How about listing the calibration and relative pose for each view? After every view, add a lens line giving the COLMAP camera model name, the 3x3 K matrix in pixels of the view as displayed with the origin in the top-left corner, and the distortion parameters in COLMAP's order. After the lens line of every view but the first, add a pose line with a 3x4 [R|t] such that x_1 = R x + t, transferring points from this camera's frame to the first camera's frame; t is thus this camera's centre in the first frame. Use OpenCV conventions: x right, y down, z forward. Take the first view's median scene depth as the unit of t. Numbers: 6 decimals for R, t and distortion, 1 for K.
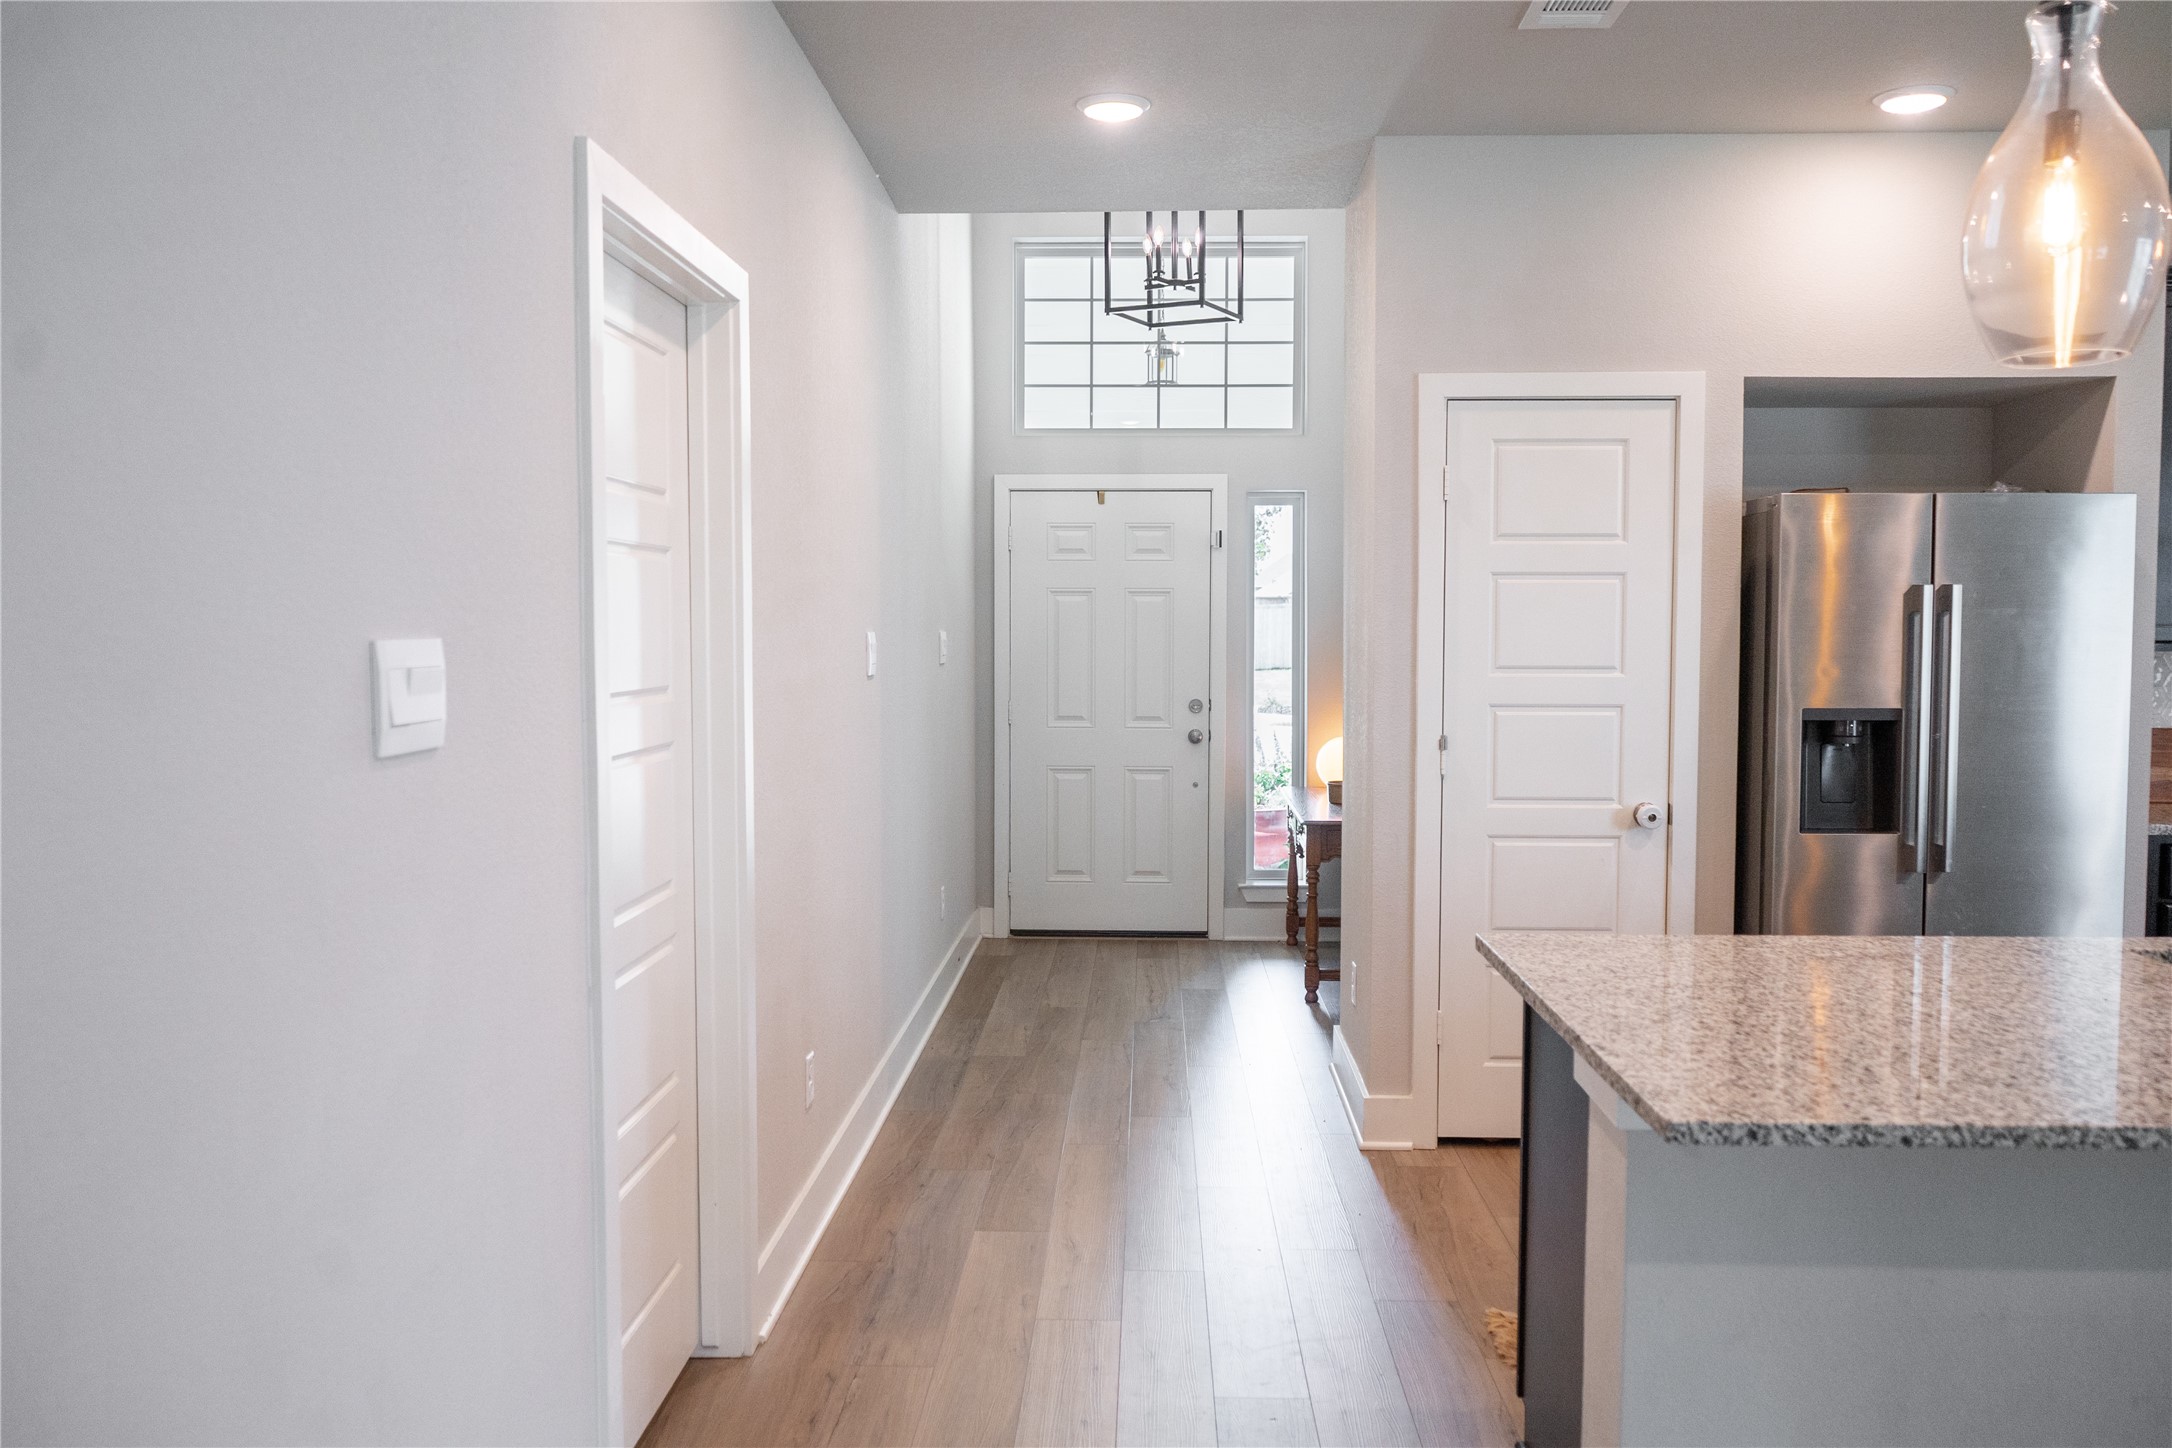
lens RADIAL K [[1739.6, 0, 1086.0], [0, 1739.6, 724.0], [0, 0, 1]] dist [-0.016399, 0.010652]
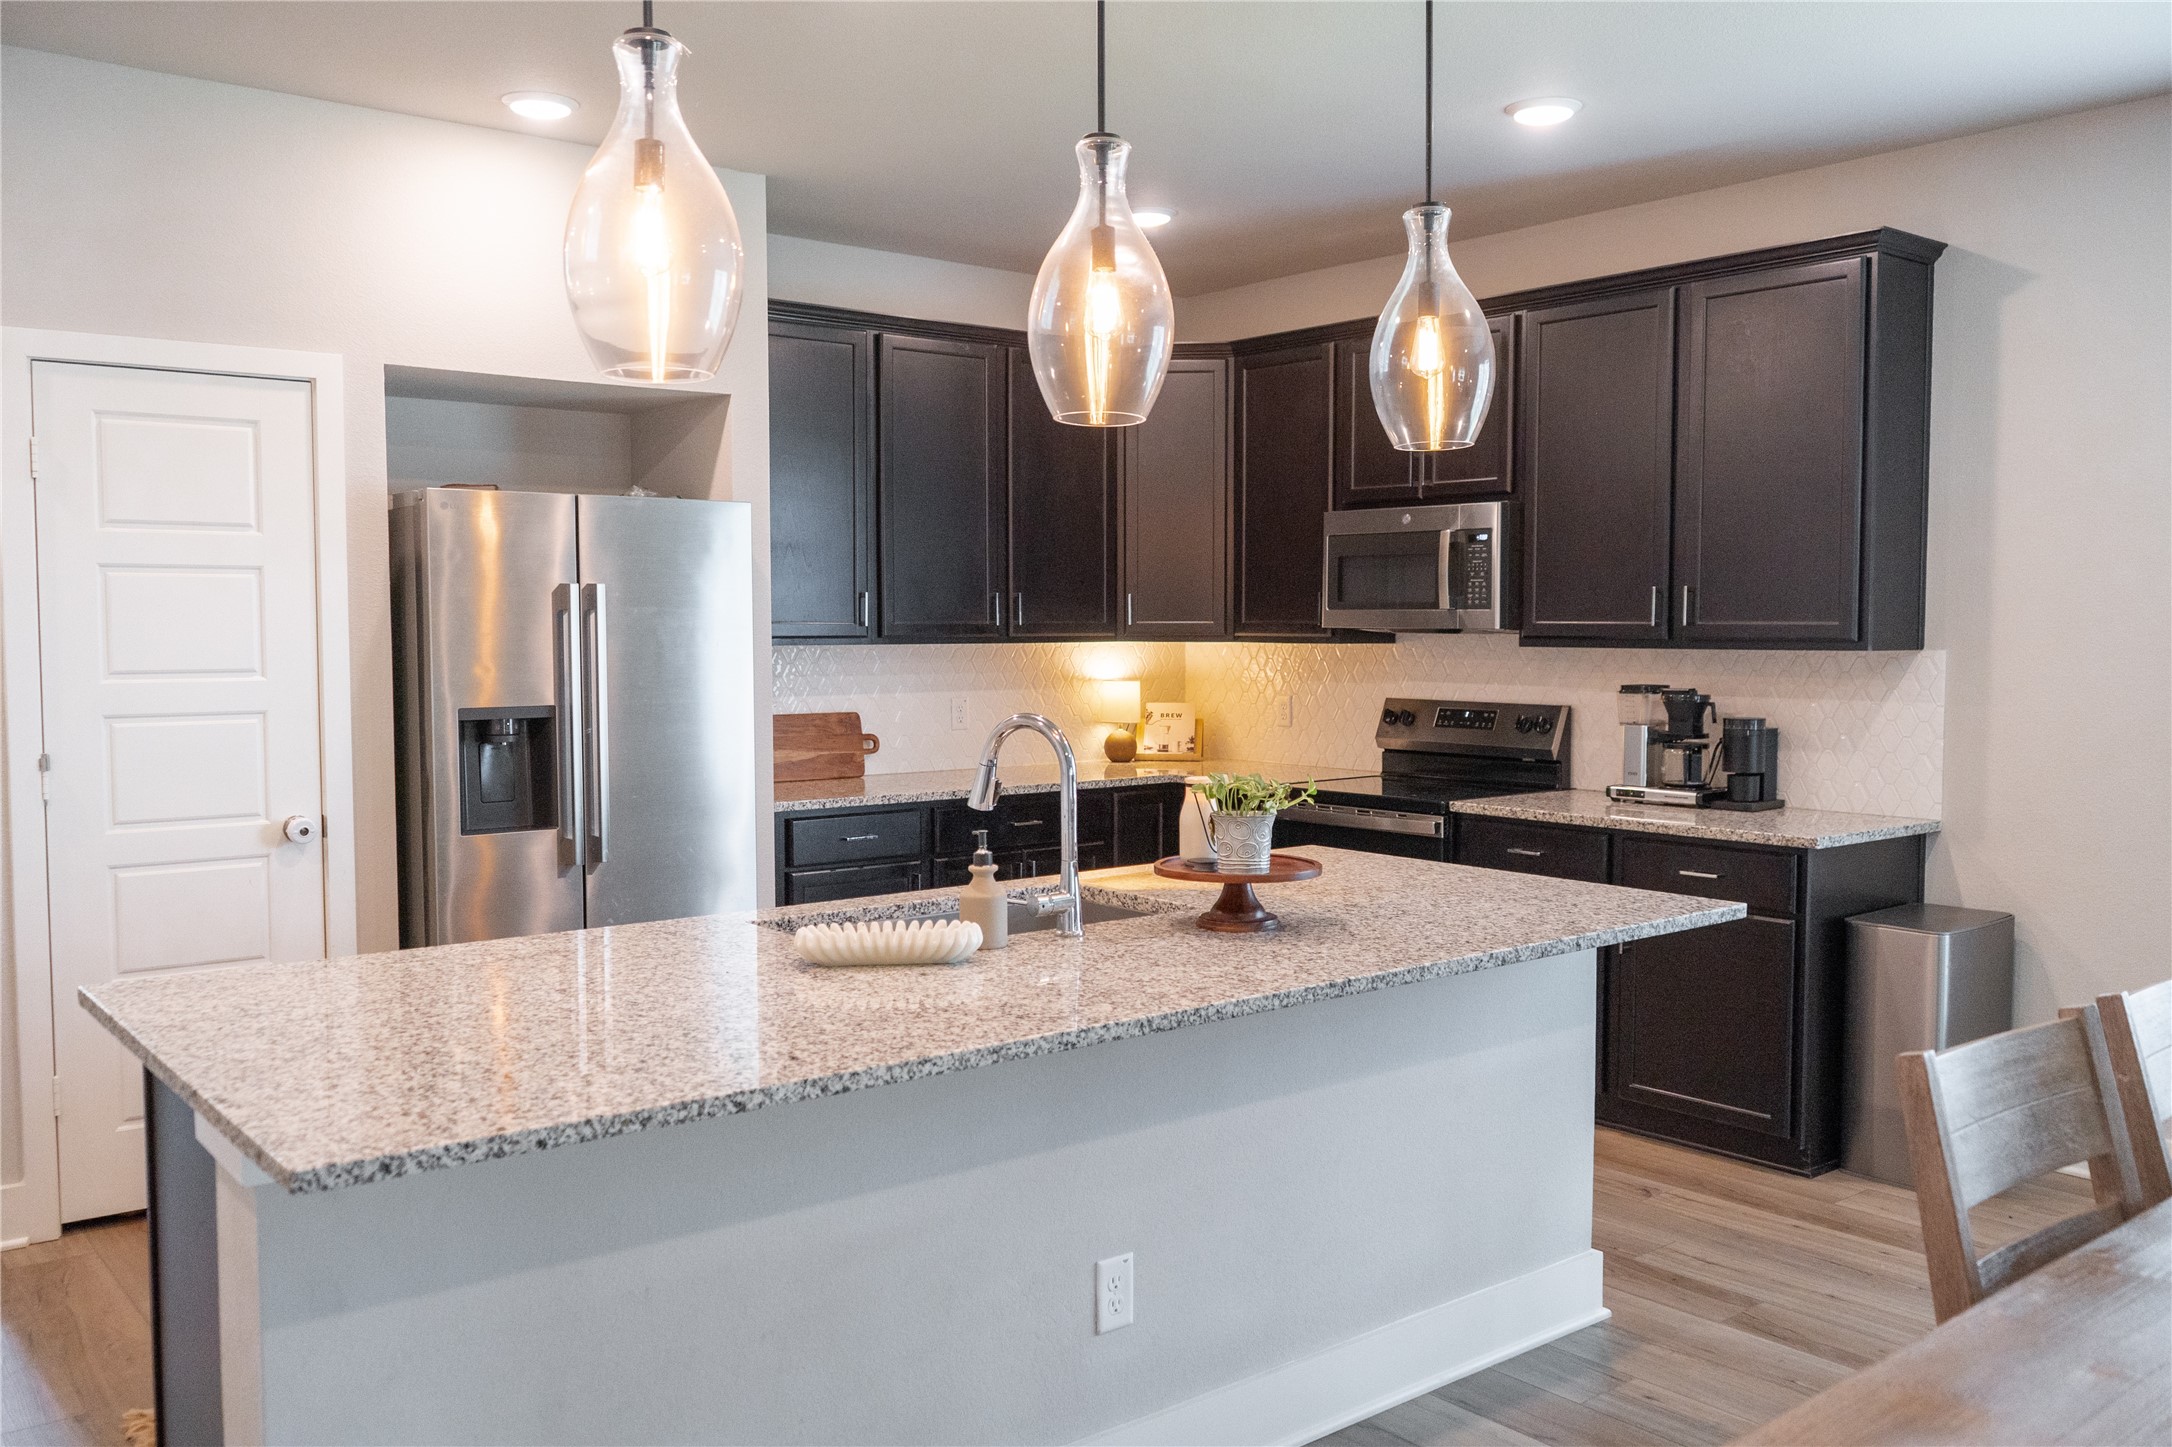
lens RADIAL K [[1801.6, 0, 1086.0], [0, 1801.6, 723.5], [0, 0, 1]] dist [-0.016315, 0.005523]
pose [[0.753160, -0.037674, 0.656758, 0.027352], [0.037337, 0.999198, 0.014499, -0.004224], [-0.656777, 0.013601, 0.753962, 0.004239]]
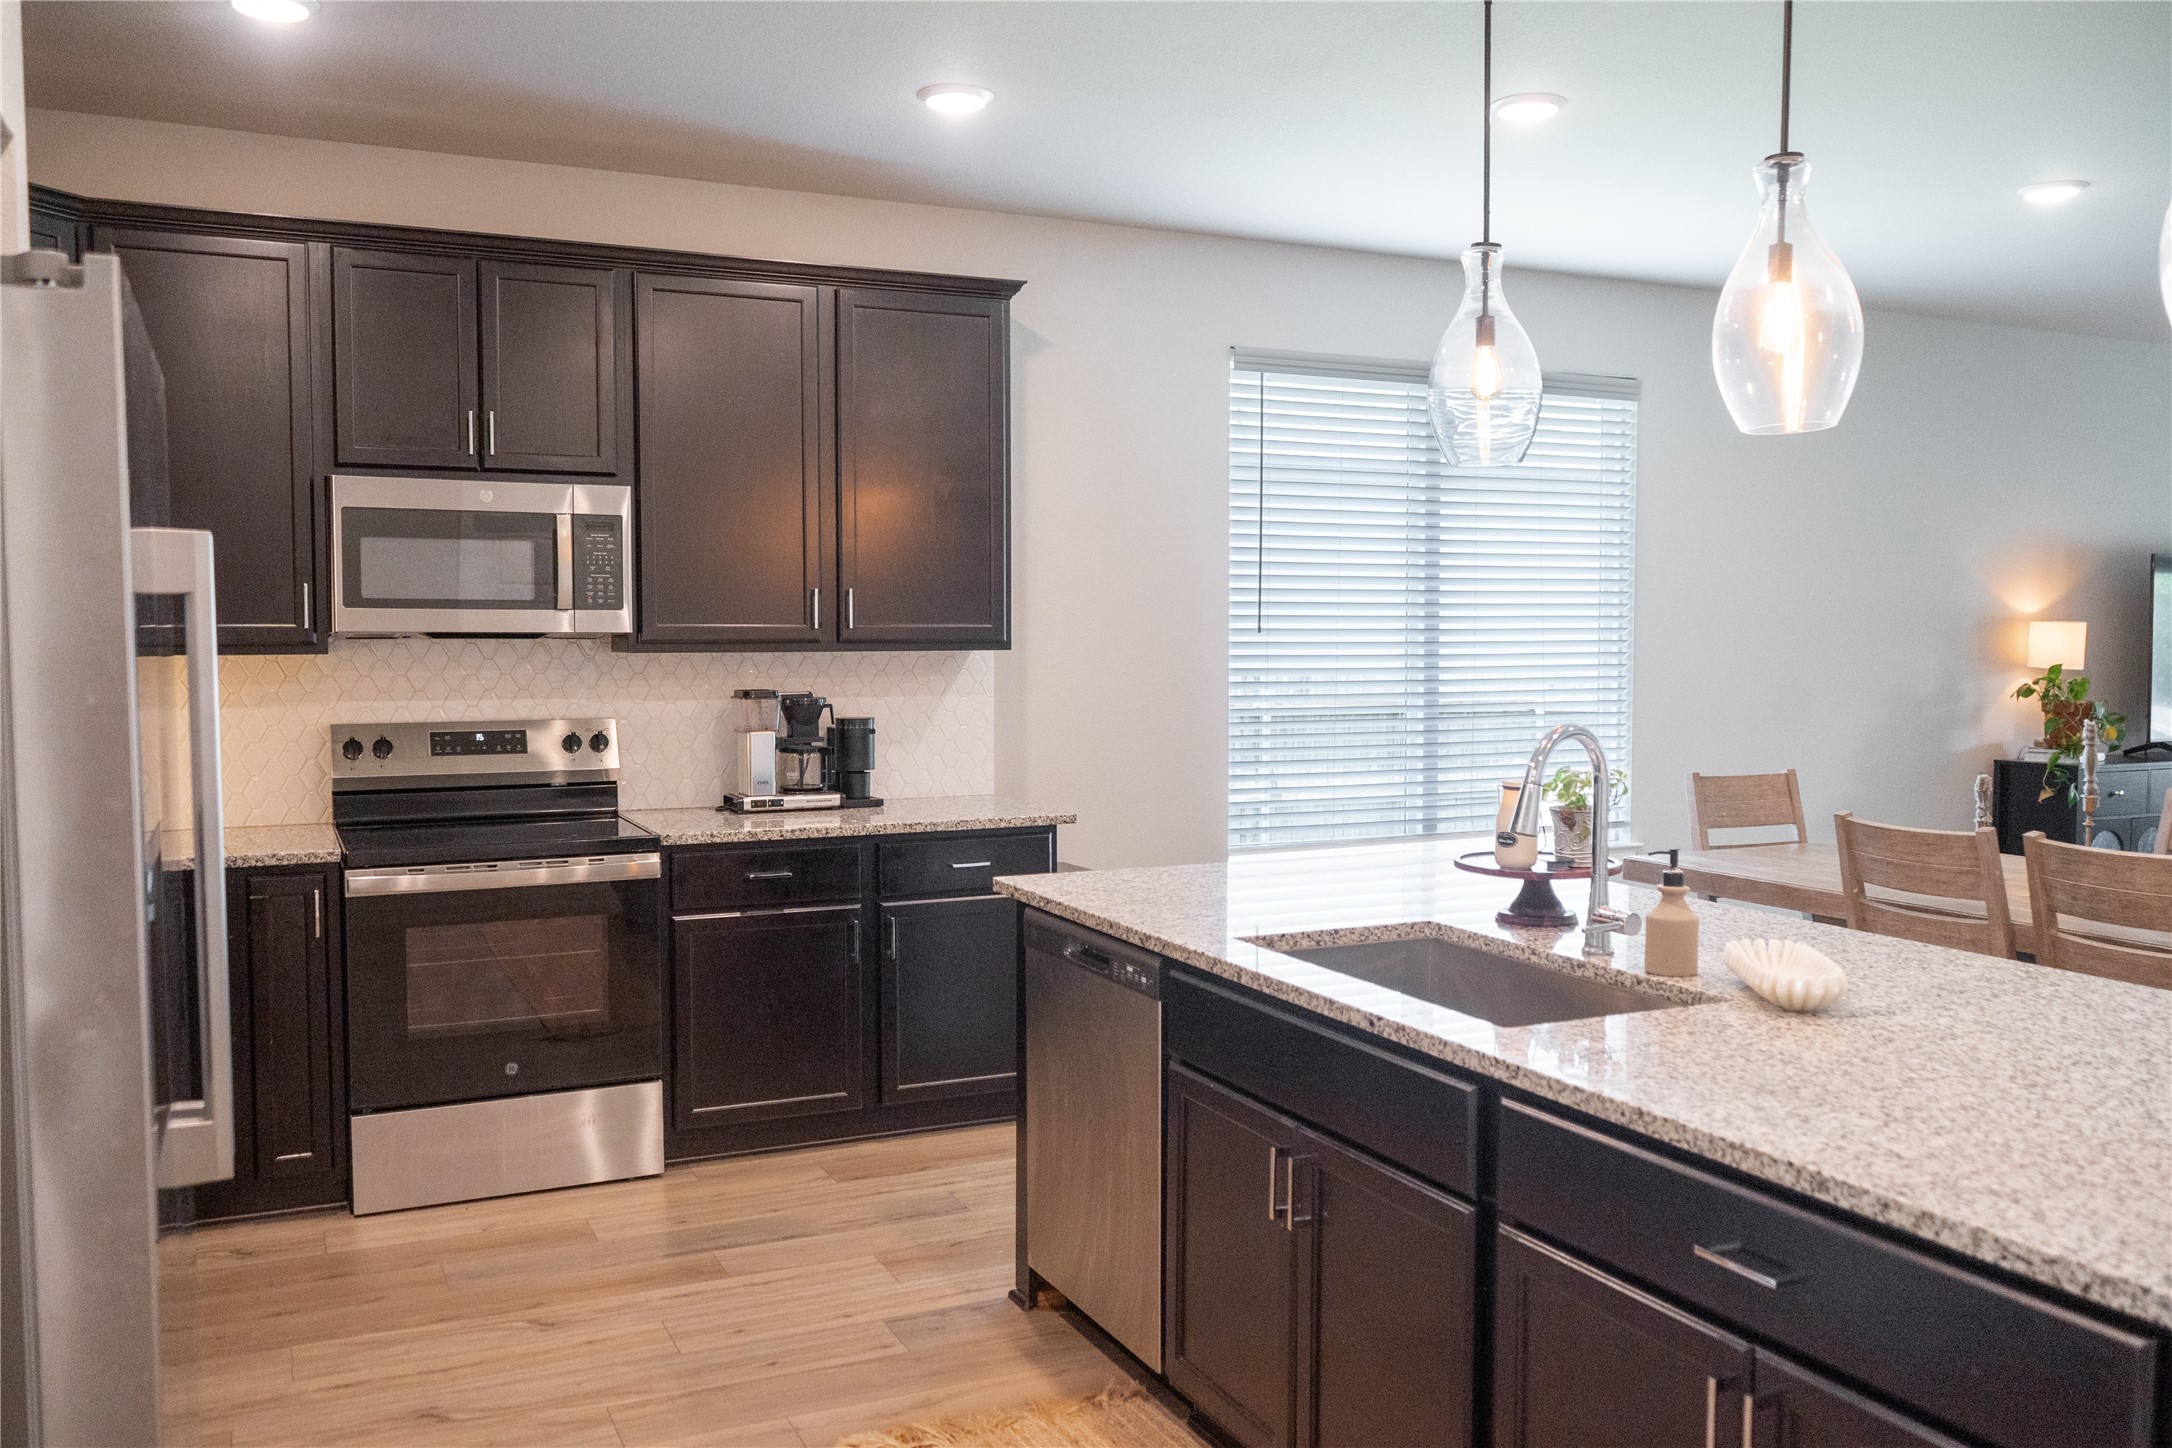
lens RADIAL K [[1801.6, 0, 1086.0], [0, 1801.6, 724.0], [0, 0, 1]] dist [-0.016315, 0.005523]
pose [[-0.452271, -0.048933, 0.890537, -0.016945], [0.050259, 0.995509, 0.080225, -0.047875], [-0.890464, 0.081041, -0.447780, 0.795773]]
